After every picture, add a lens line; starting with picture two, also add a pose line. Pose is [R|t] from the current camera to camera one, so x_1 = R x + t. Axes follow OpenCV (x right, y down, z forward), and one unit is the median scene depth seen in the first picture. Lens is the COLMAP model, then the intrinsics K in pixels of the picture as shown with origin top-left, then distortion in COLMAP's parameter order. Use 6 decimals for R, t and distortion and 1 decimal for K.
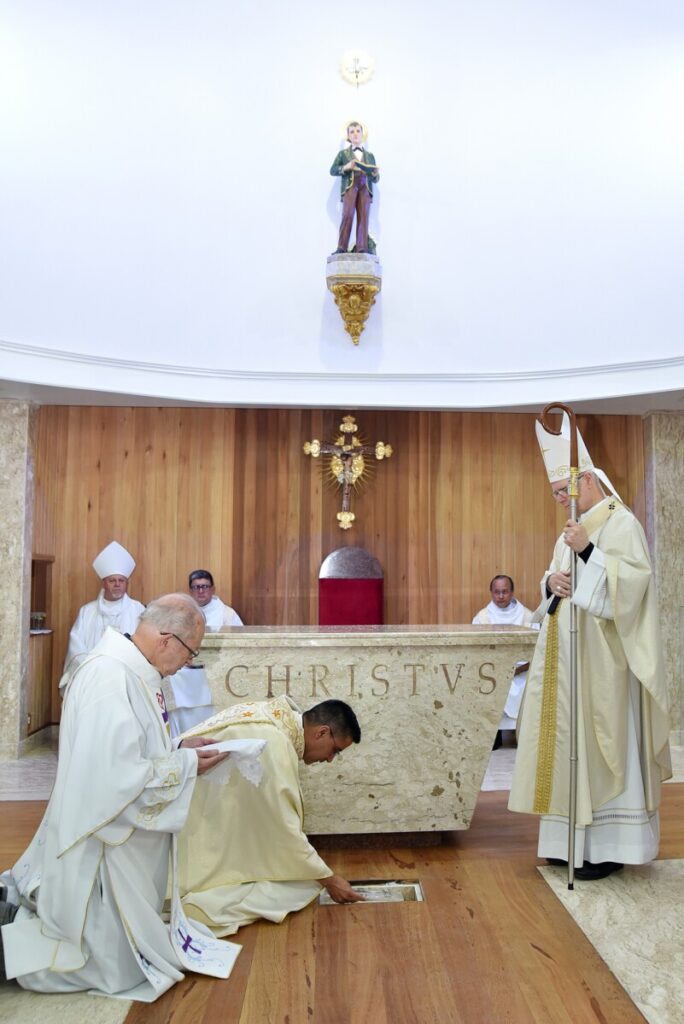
lens RADIAL K [[900.1, 0, 440.2], [0, 900.1, 498.9], [0, 0, 1]] dist [-0.118347, 0.115244]
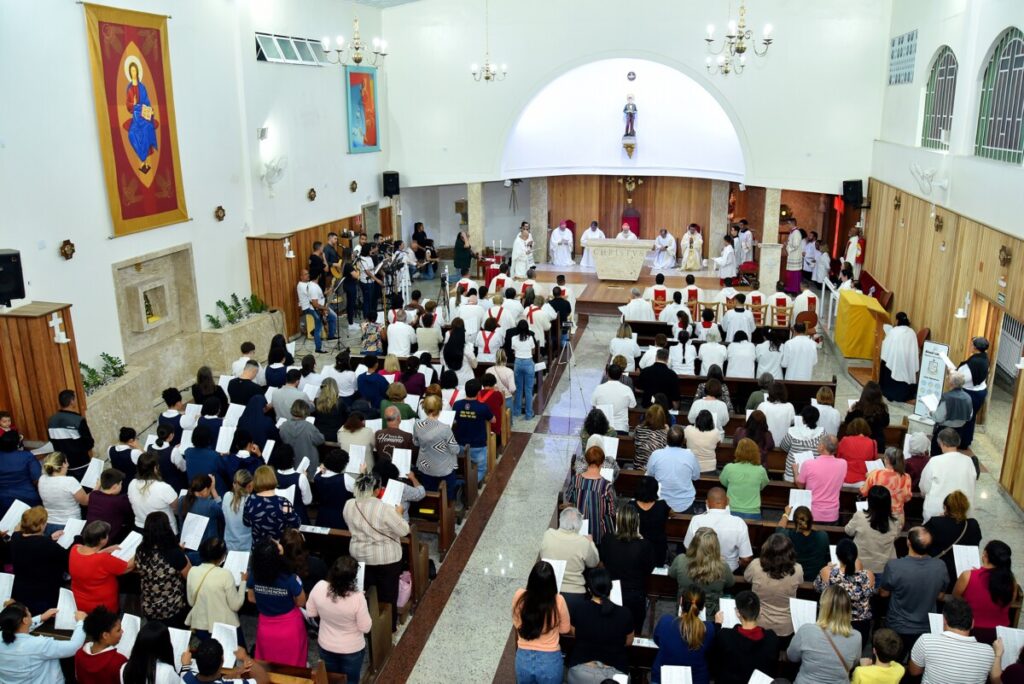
lens RADIAL K [[758.7, 0, 513.2], [0, 758.7, 308.1], [0, 0, 1]] dist [-0.103235, 0.055673]
pose [[0.936409, 0.085863, -0.340243, 0.576217], [0.035955, 0.941022, 0.336429, -0.669016], [0.349063, -0.327269, 0.878095, -2.149501]]
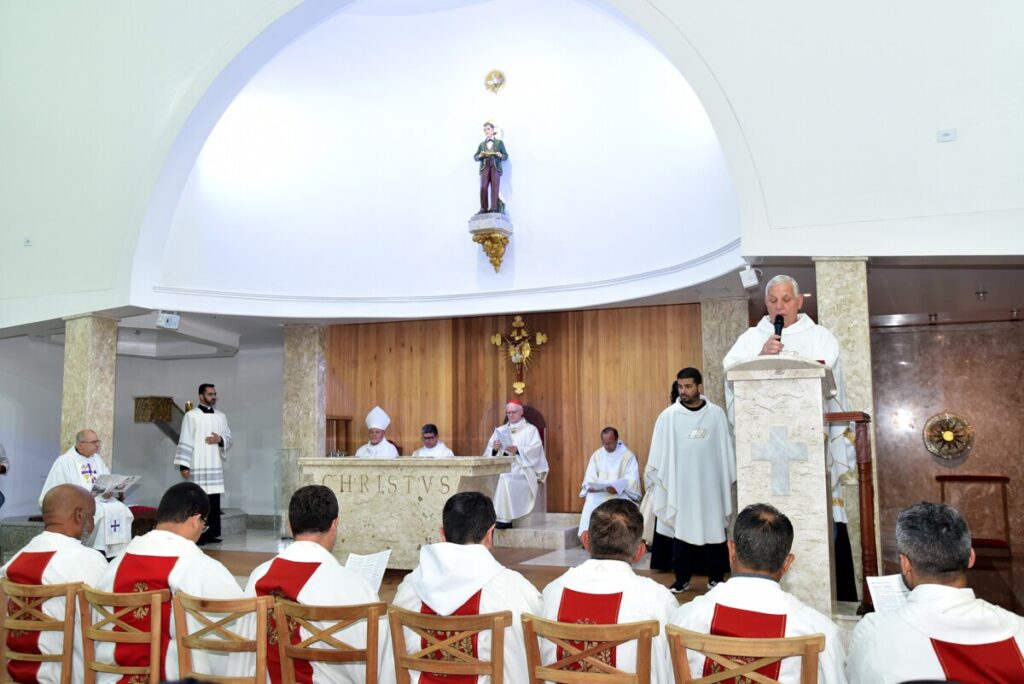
lens RADIAL K [[897.7, 0, 513.5], [0, 897.7, 328.3], [0, 0, 1]] dist [-0.009440, -0.000169]
pose [[0.875581, -0.060335, -0.479288, 0.651050], [0.049748, 0.998156, -0.034772, -0.024779], [0.480503, 0.006602, 0.876968, -0.306378]]
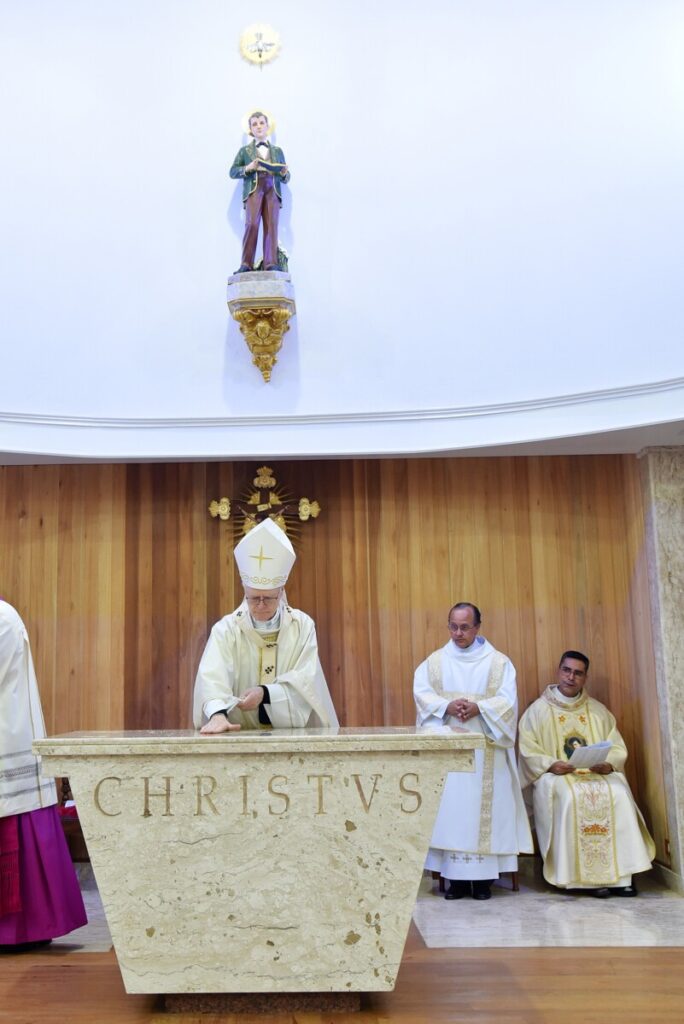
lens RADIAL K [[1206.6, 0, 267.4], [0, 1206.6, 441.4], [0, 0, 1]] dist [-0.009200, 0.086028]
pose [[0.990410, -0.037120, -0.133078, 0.051241], [0.023498, 0.994455, -0.102506, -0.004713], [0.136145, 0.098396, 0.985790, -0.080081]]
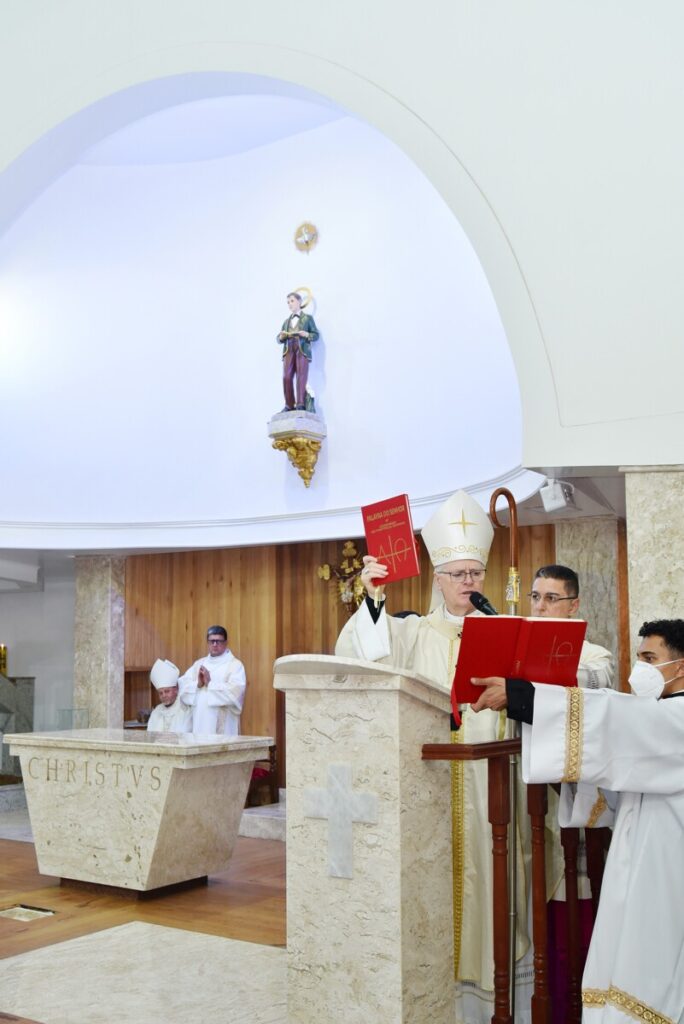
lens RADIAL K [[1044.5, 0, 339.8], [0, 1044.5, 561.8], [0, 0, 1]] dist [0.008242, 0.015470]
pose [[0.763235, -0.056915, -0.643609, 0.809685], [0.059660, 0.998065, -0.017512, -0.049935], [0.643360, -0.025032, 0.765154, -0.008088]]
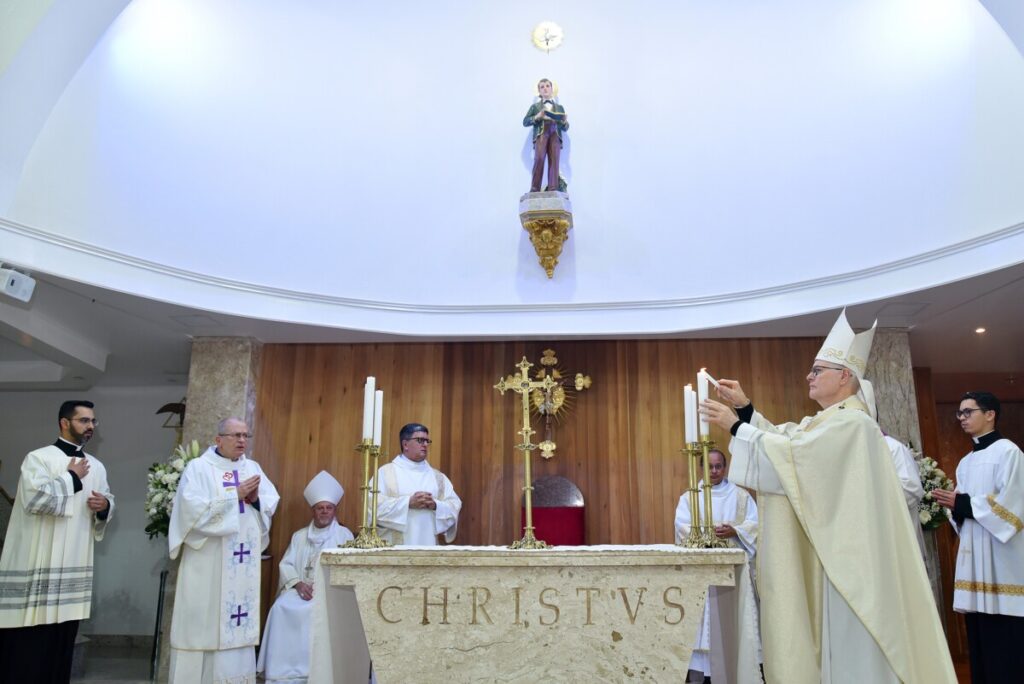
lens RADIAL K [[749.8, 0, 542.7], [0, 749.8, 325.0], [0, 0, 1]] dist [-0.108504, 0.087729]
pose [[0.987260, -0.041145, -0.153701, 0.030386], [0.013848, 0.984541, -0.174608, 0.036113], [0.158509, 0.170255, 0.972568, 0.155414]]
